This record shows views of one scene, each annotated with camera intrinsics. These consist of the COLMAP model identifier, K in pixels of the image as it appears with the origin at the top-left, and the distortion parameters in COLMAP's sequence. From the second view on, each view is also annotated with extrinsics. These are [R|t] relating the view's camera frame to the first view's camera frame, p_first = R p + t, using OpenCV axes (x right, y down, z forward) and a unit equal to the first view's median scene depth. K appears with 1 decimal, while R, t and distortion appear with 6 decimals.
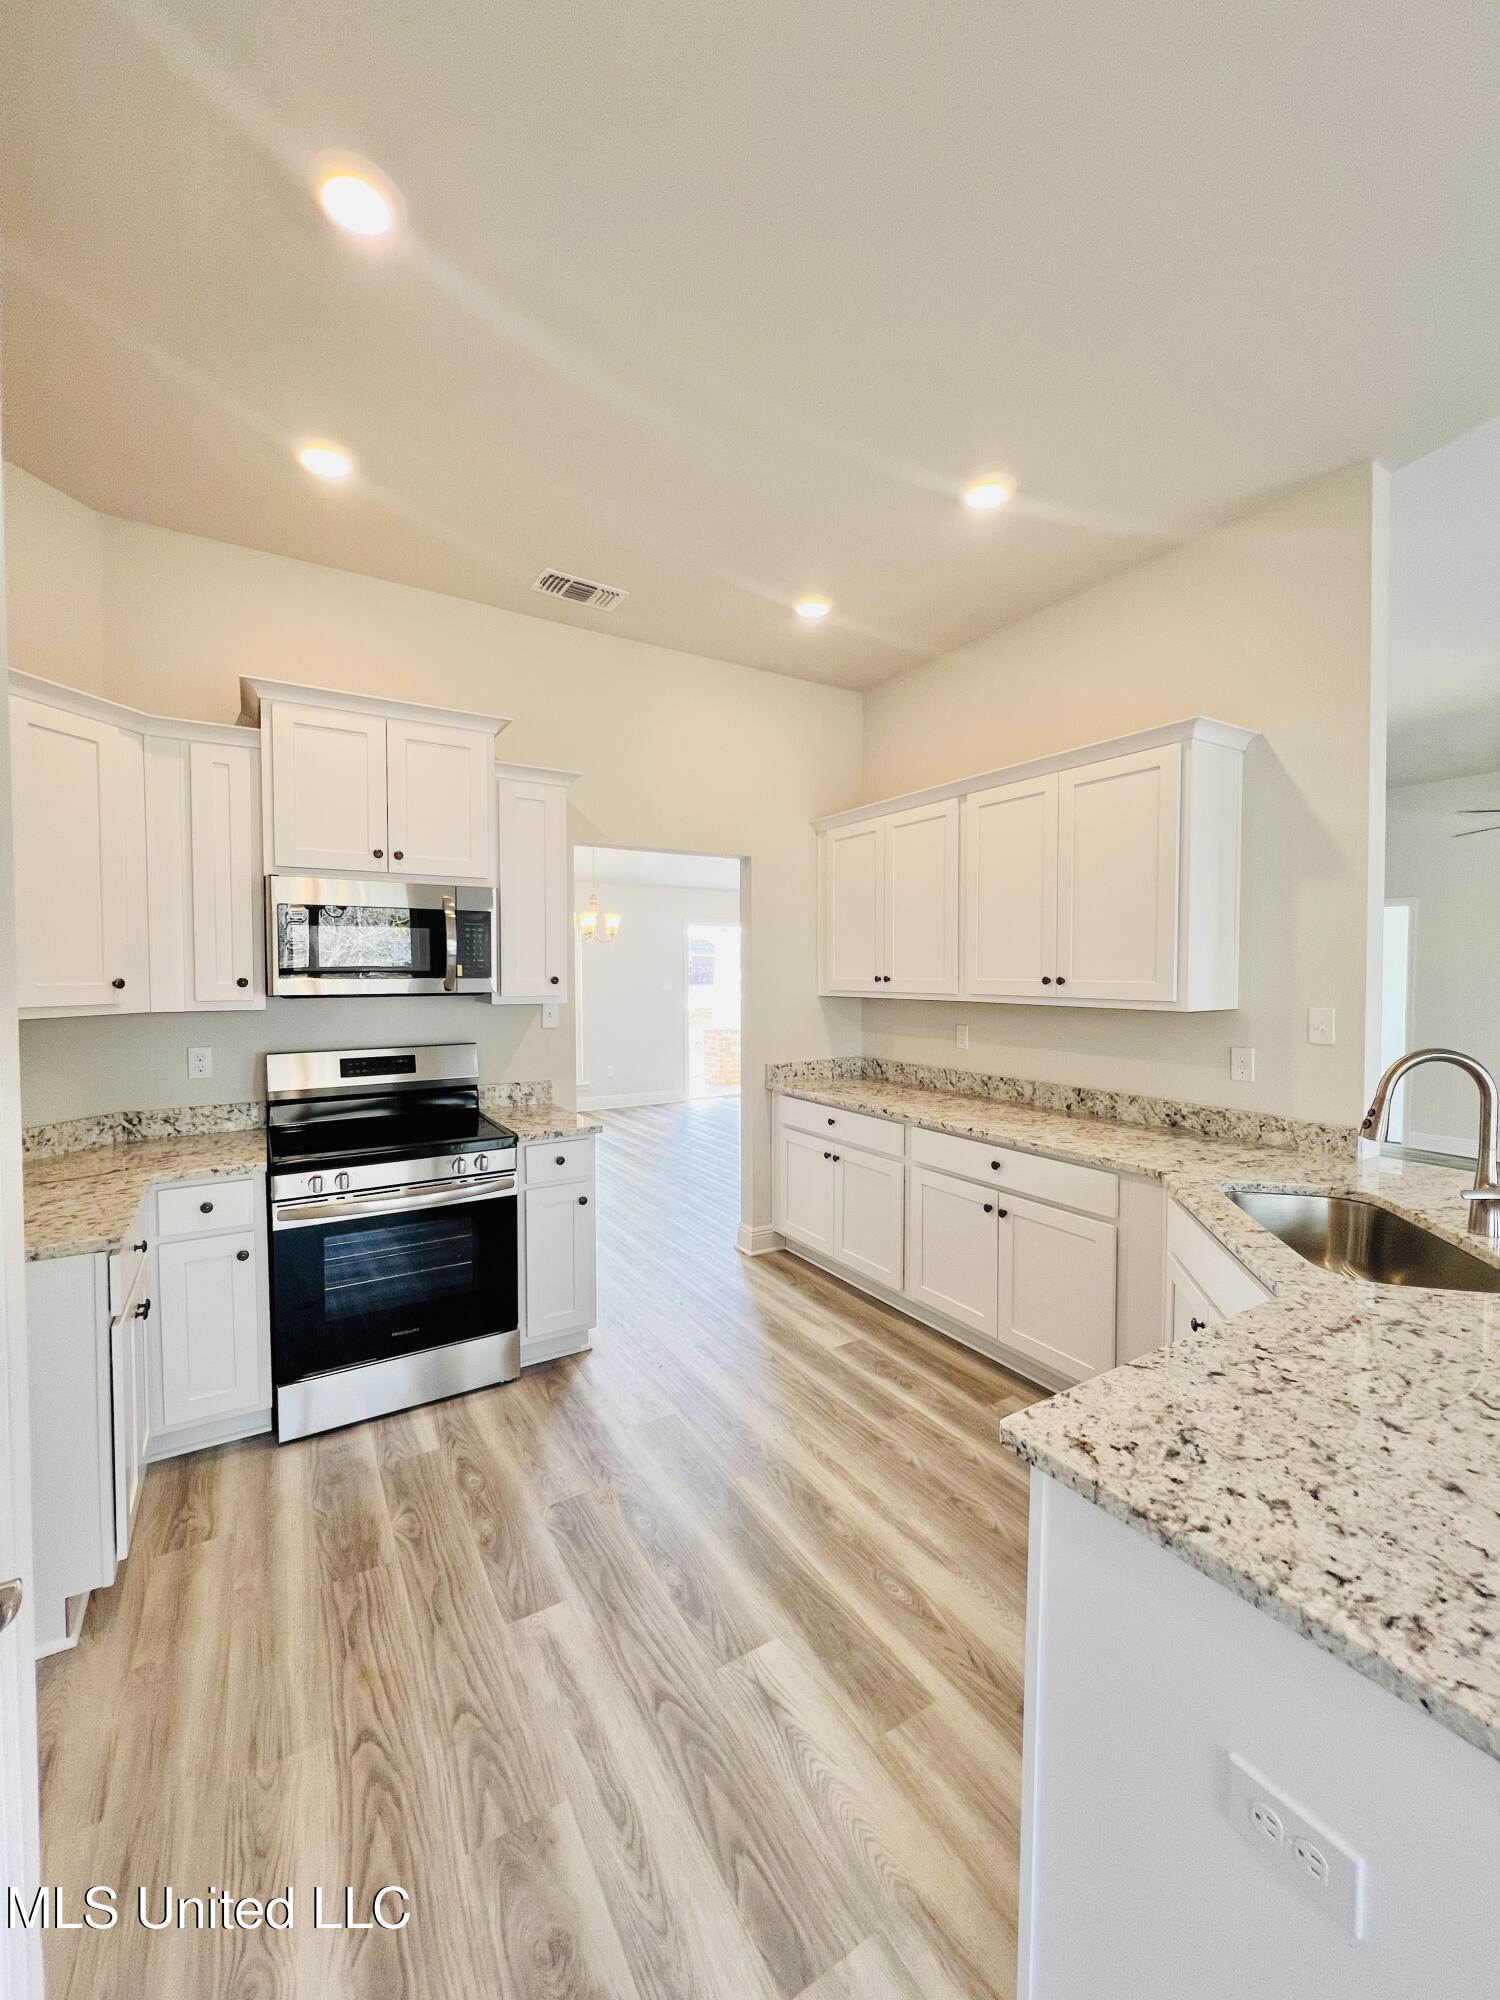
lens RADIAL K [[798.2, 0, 755.7], [0, 798.2, 997.2], [0, 0, 1]] dist [-0.002459, 0.000591]
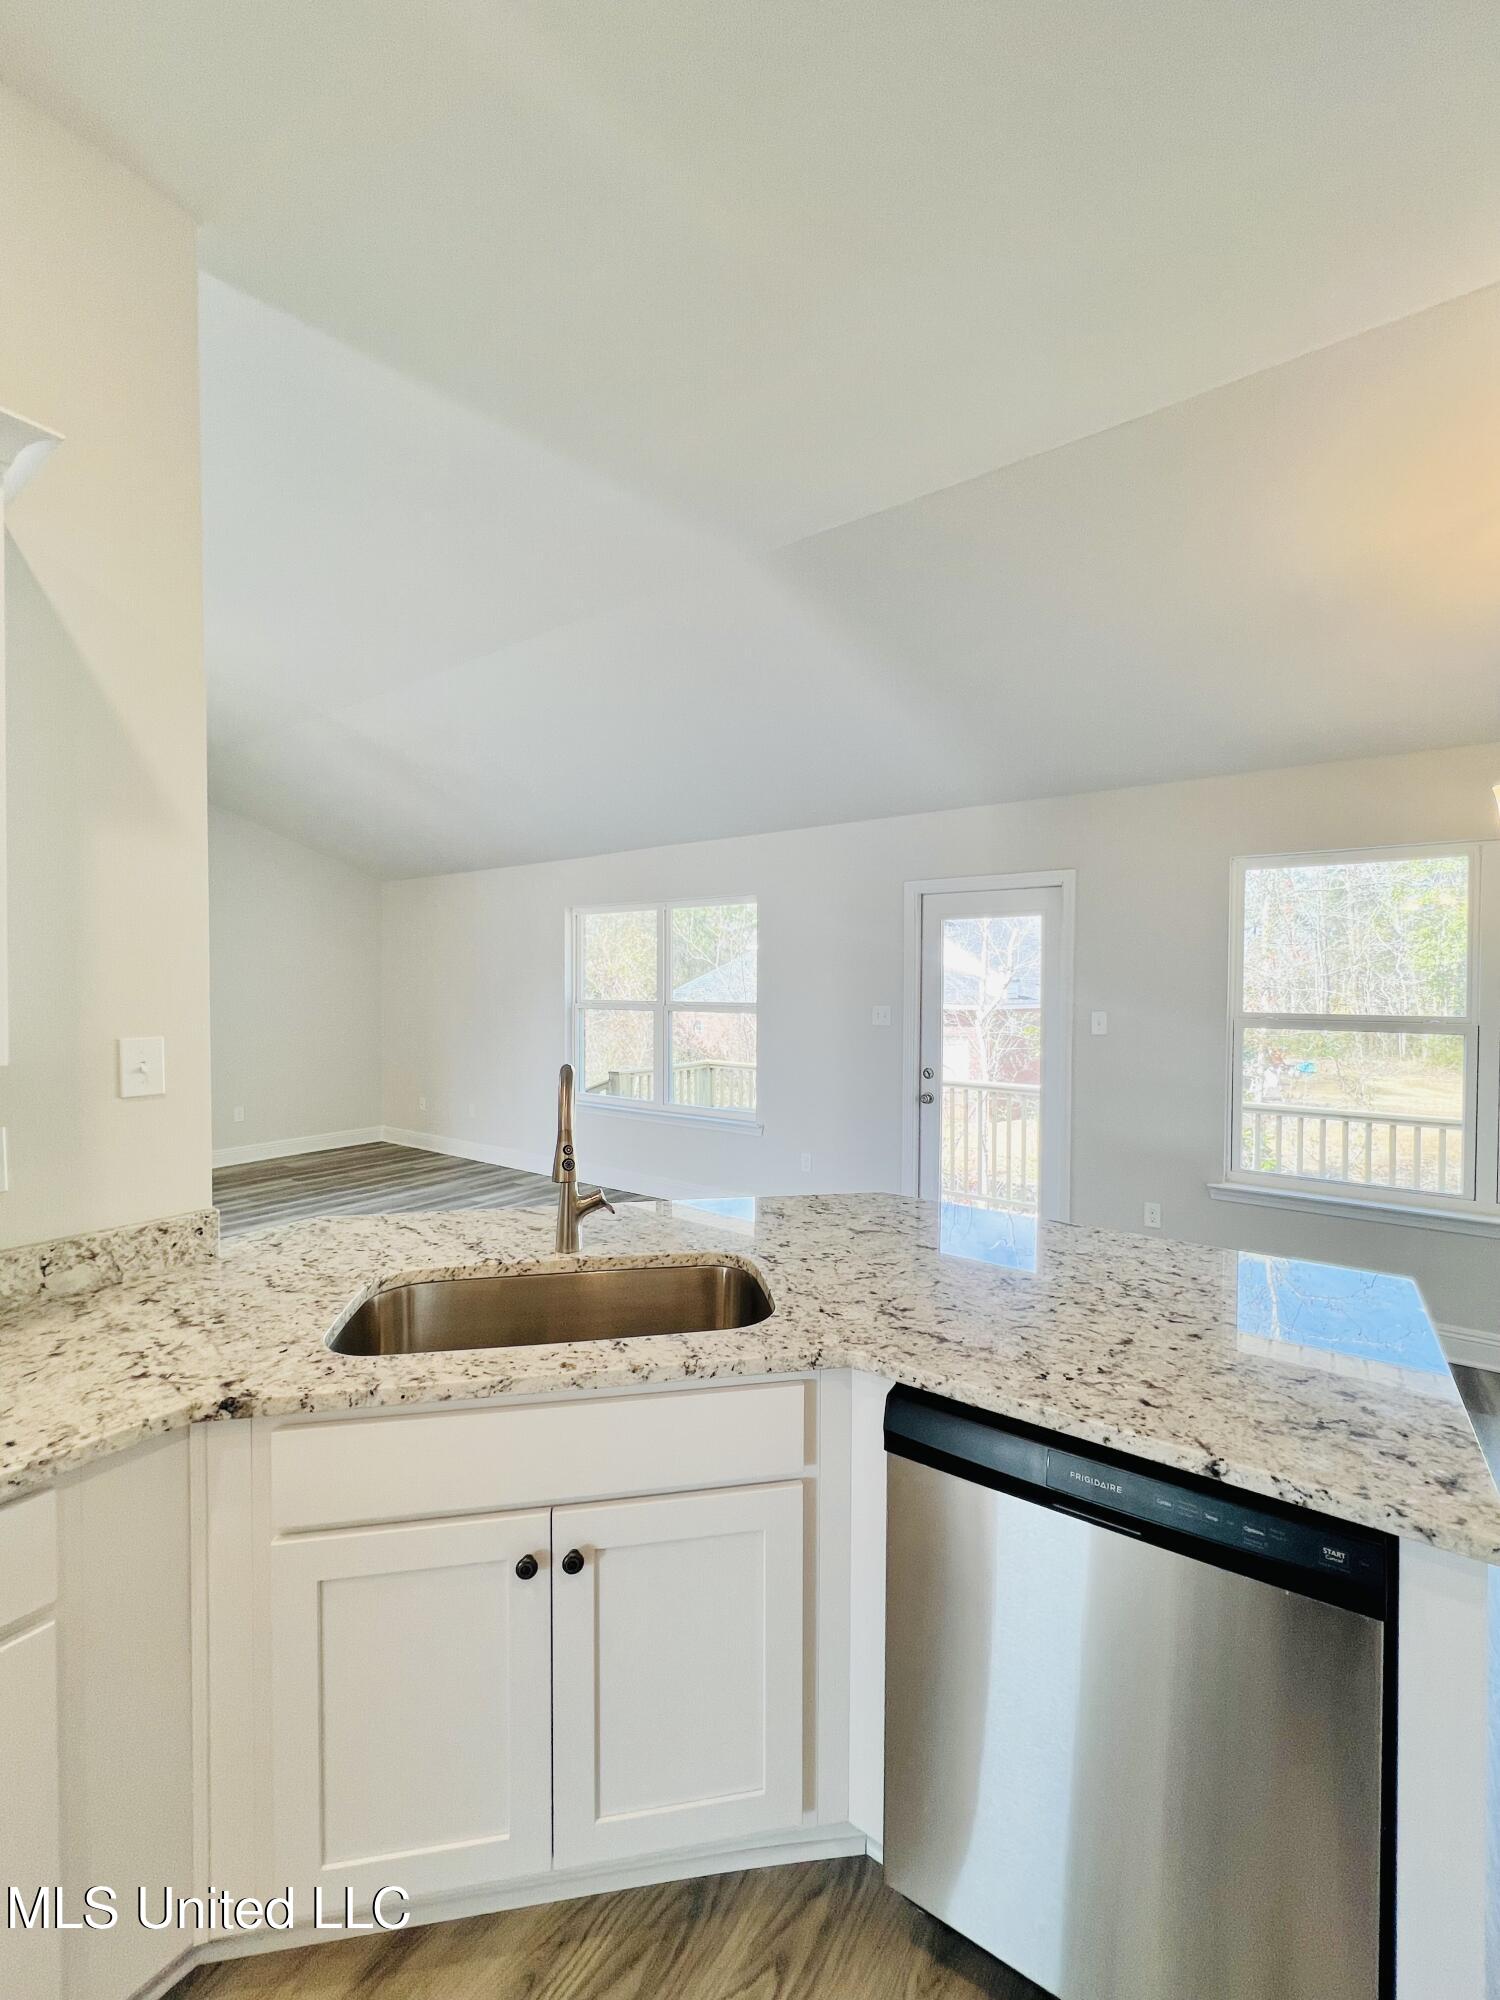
lens RADIAL K [[798.2, 0, 755.7], [0, 798.2, 997.2], [0, 0, 1]] dist [-0.002459, 0.000591]
pose [[-0.398061, -0.017339, 0.917195, -0.059868], [0.026927, 0.999170, 0.030576, -0.031553], [-0.916964, 0.036869, -0.397263, 1.066929]]
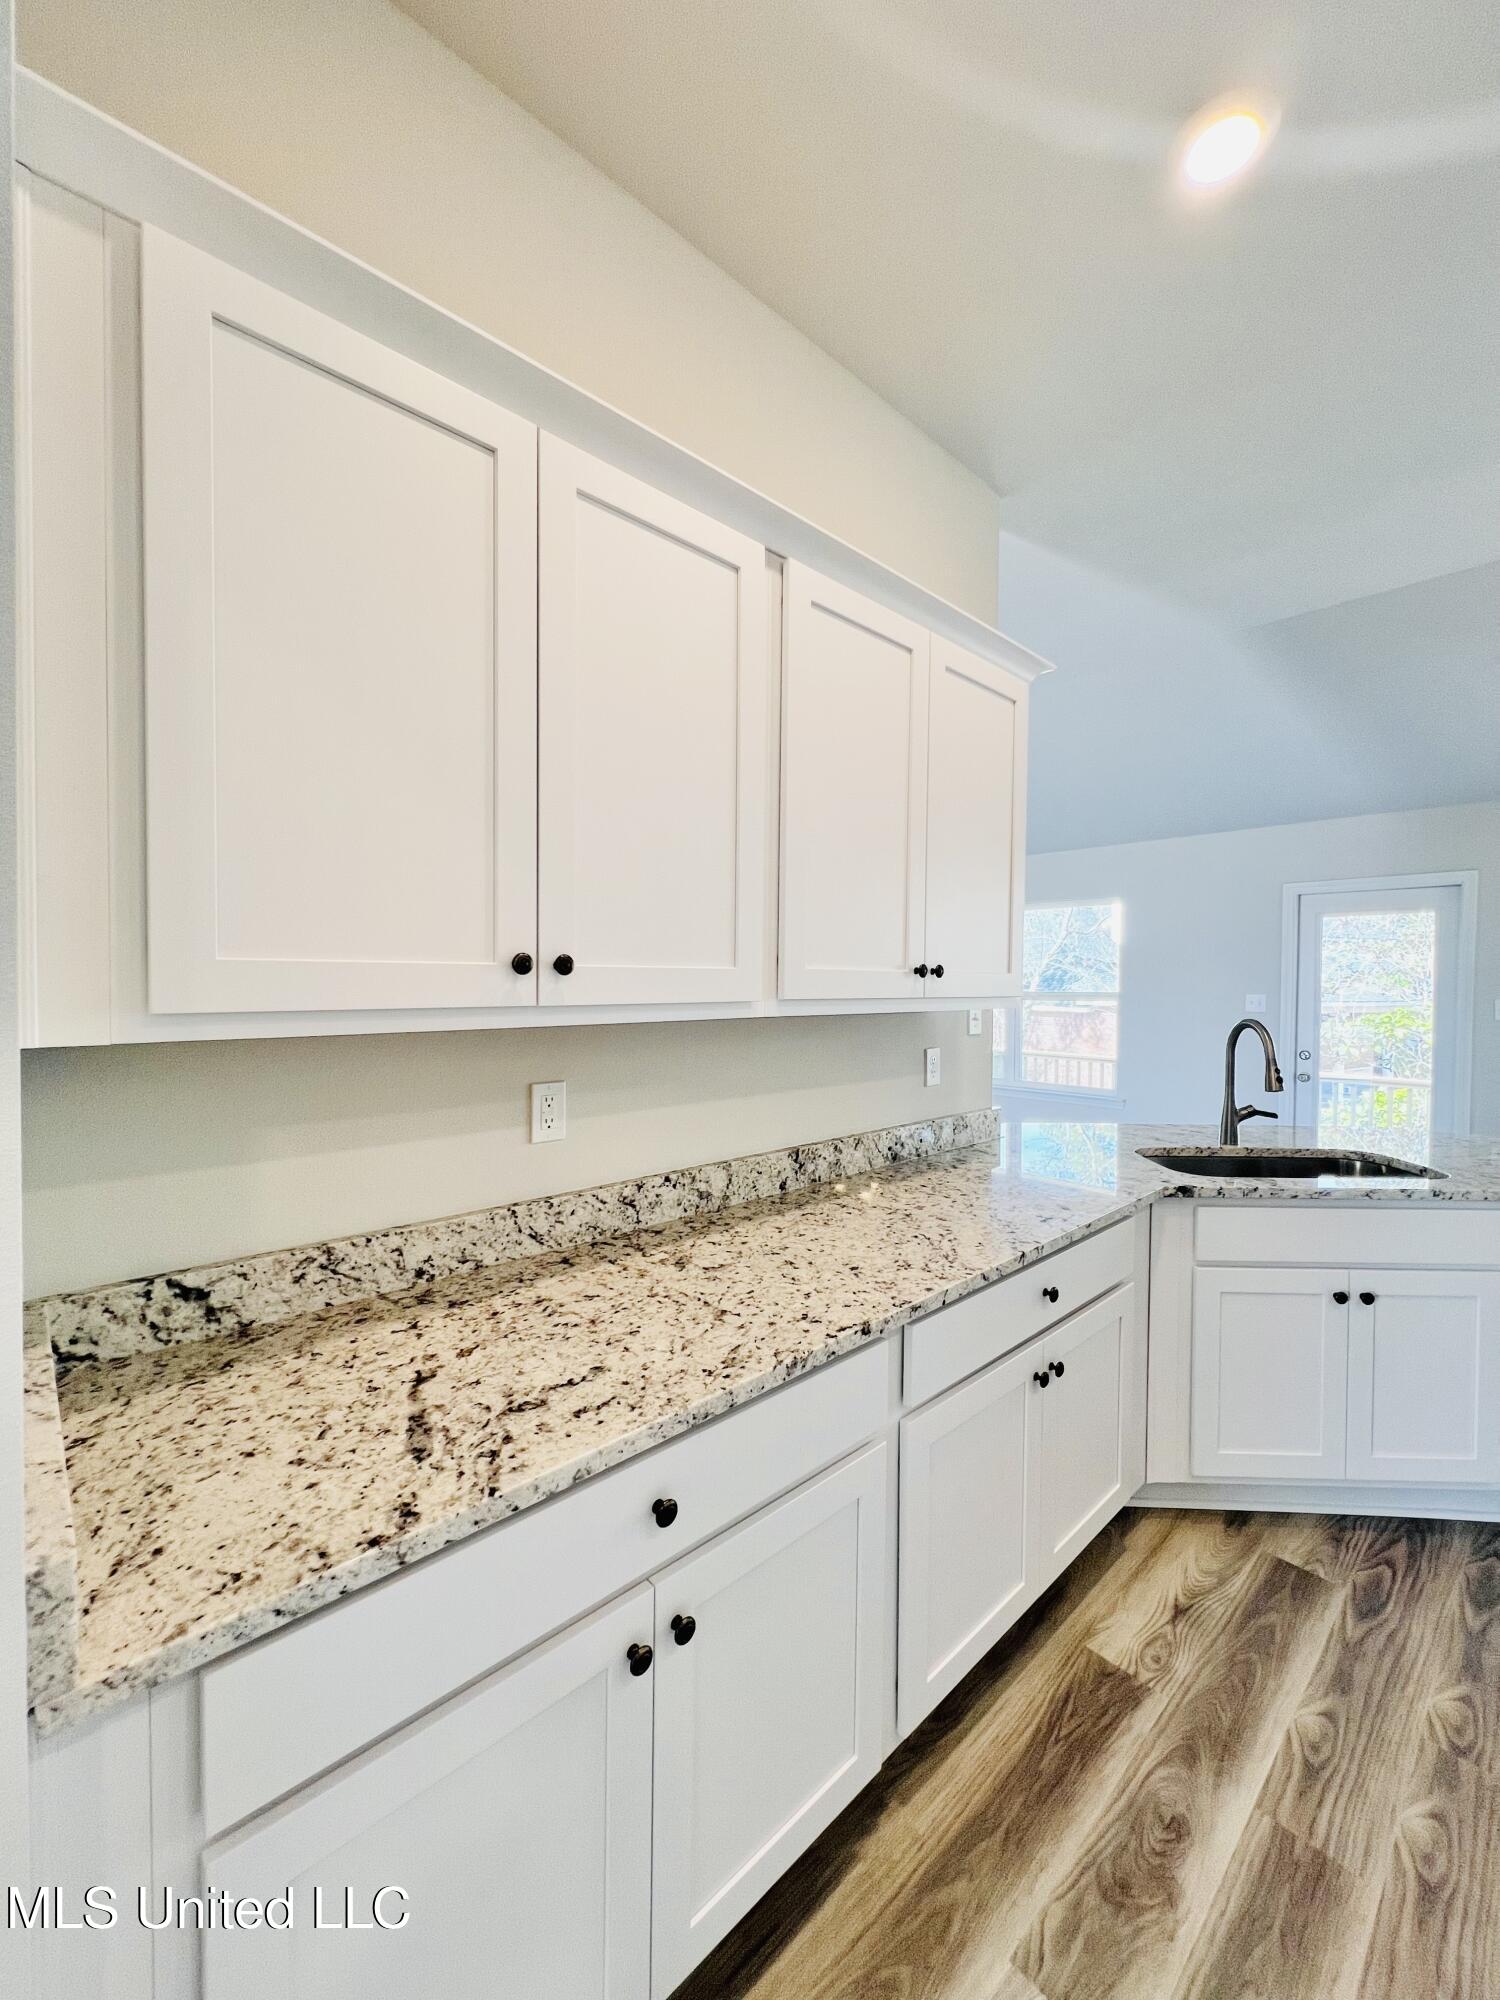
lens RADIAL K [[798.2, 0, 755.7], [0, 798.2, 997.2], [0, 0, 1]] dist [-0.002459, 0.000591]
pose [[-0.199900, -0.021648, 0.979577, -0.310658], [0.026991, 0.999255, 0.027591, -0.032581], [-0.979444, 0.031955, -0.199167, 1.951752]]
